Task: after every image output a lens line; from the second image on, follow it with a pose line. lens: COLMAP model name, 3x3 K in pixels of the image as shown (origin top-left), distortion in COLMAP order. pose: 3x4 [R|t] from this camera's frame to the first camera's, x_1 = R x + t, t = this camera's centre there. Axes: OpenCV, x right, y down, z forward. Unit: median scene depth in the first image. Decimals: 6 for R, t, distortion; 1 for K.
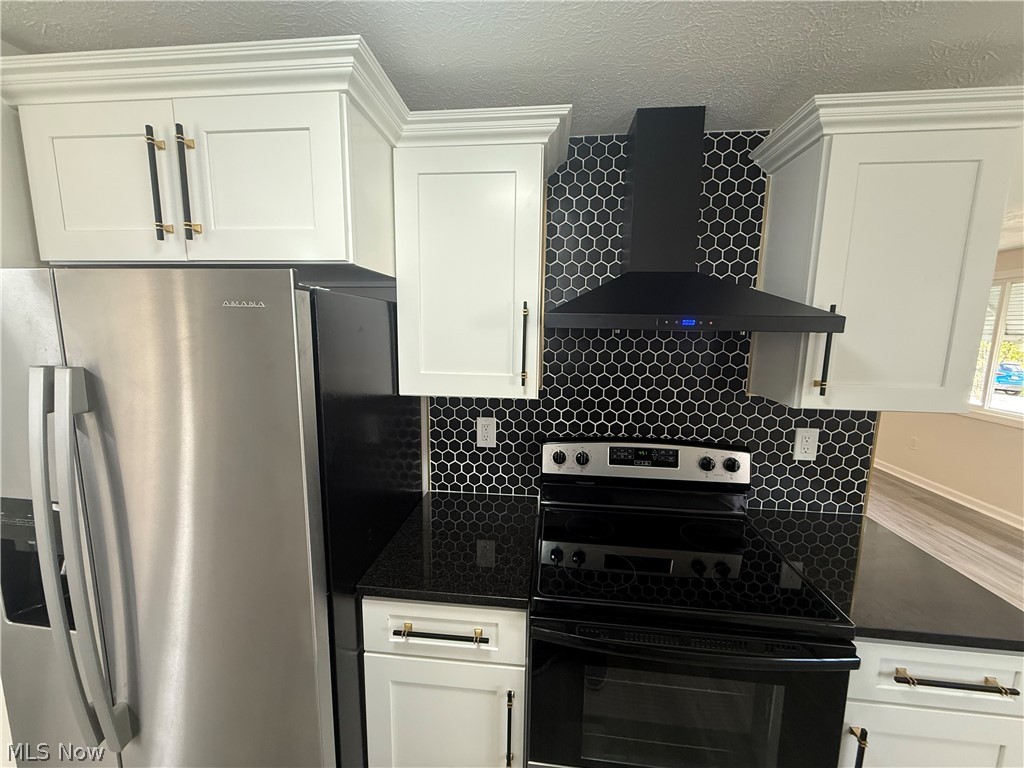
lens RADIAL K [[406.5, 0, 512.0], [0, 406.5, 384.0], [0, 0, 1]] dist [0.001570, -0.000010]
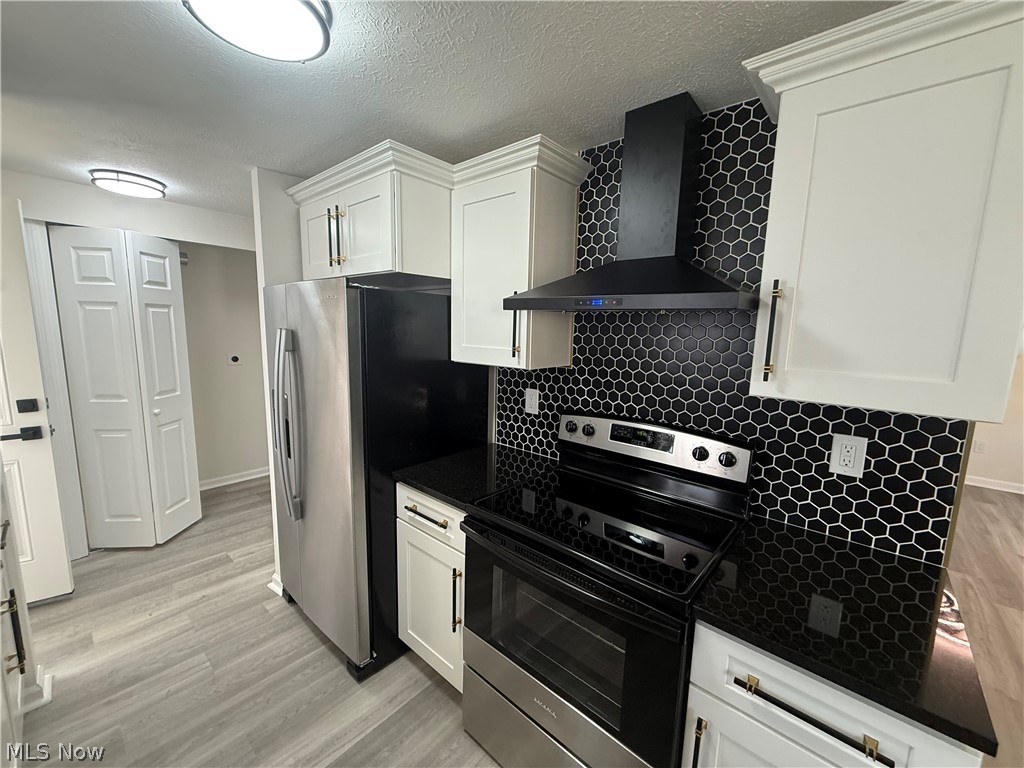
lens RADIAL K [[406.5, 0, 512.0], [0, 406.5, 384.0], [0, 0, 1]] dist [0.001570, -0.000010]
pose [[0.818733, 0.086759, -0.567582, 0.619154], [-0.091647, 0.995591, 0.019983, 0.051641], [0.566813, 0.035657, 0.823075, -0.046781]]
